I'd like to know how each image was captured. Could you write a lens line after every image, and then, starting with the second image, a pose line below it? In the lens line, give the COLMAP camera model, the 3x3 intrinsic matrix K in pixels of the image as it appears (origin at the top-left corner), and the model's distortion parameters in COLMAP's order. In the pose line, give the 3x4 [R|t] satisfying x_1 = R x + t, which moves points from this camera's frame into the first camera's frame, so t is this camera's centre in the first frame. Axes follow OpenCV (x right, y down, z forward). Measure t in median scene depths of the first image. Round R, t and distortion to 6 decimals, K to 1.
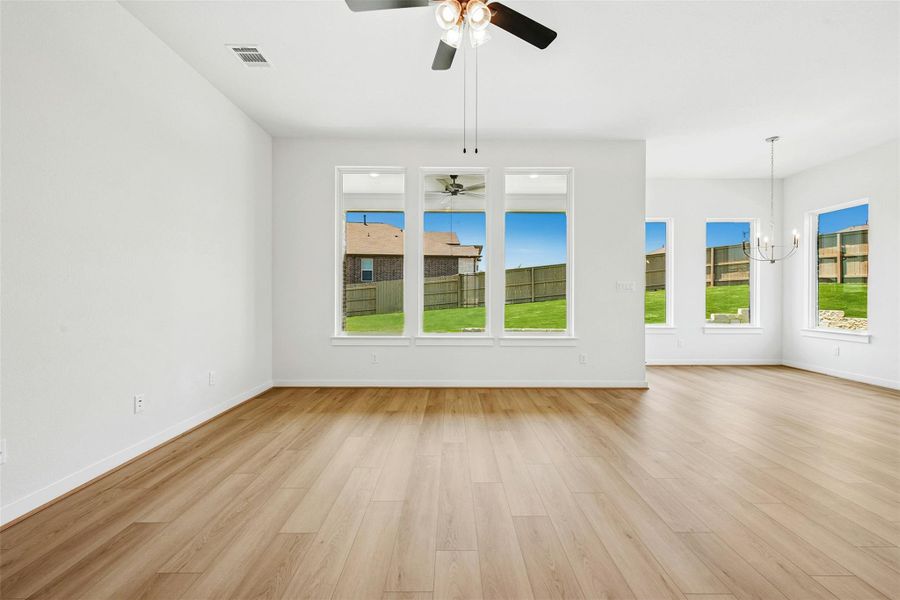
lens RADIAL K [[388.3, 0, 452.5], [0, 388.3, 287.2], [0, 0, 1]] dist [-0.001163, -0.000093]
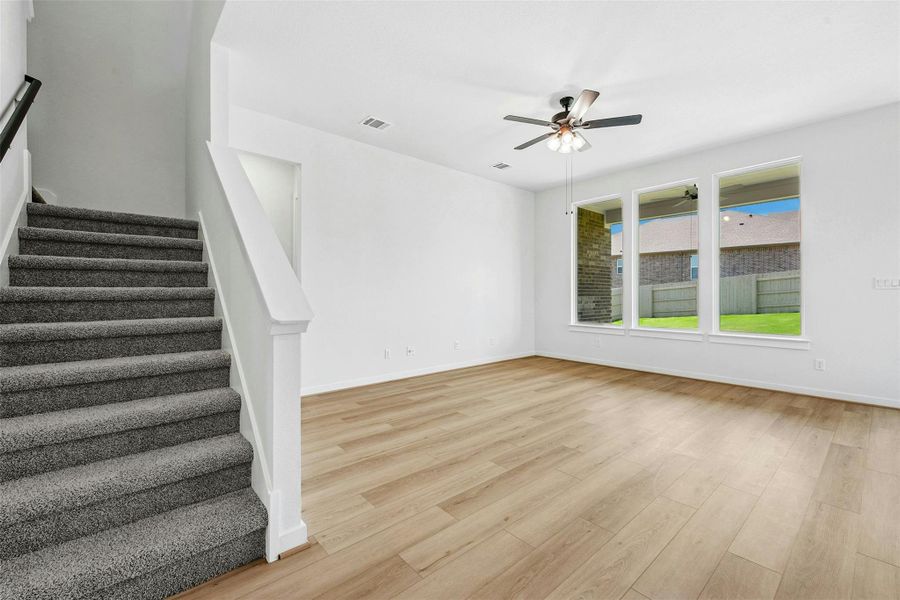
lens RADIAL K [[375.8, 0, 452.6], [0, 375.8, 287.5], [0, 0, 1]] dist [0.001001, 0.000165]
pose [[0.636979, -0.016042, -0.770714, 0.703604], [0.020044, 0.999790, -0.004244, -0.012875], [0.770621, -0.012745, 0.637167, -0.334721]]
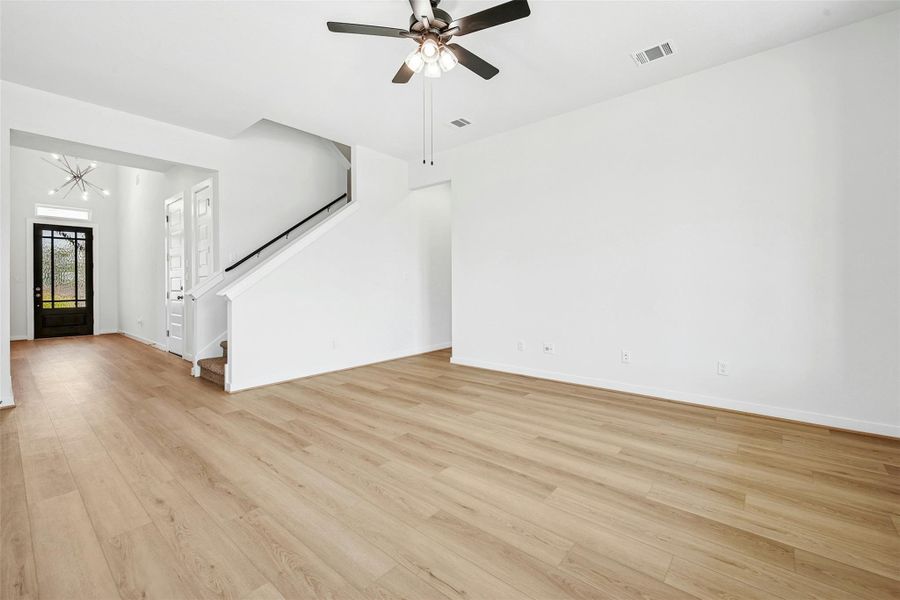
lens RADIAL K [[375.8, 0, 452.6], [0, 375.8, 287.5], [0, 0, 1]] dist [0.001001, 0.000165]
pose [[-0.654725, 0.010476, -0.755795, 0.597933], [0.020871, 0.999773, -0.004222, 0.025211], [0.755579, -0.018538, -0.654795, 1.247212]]
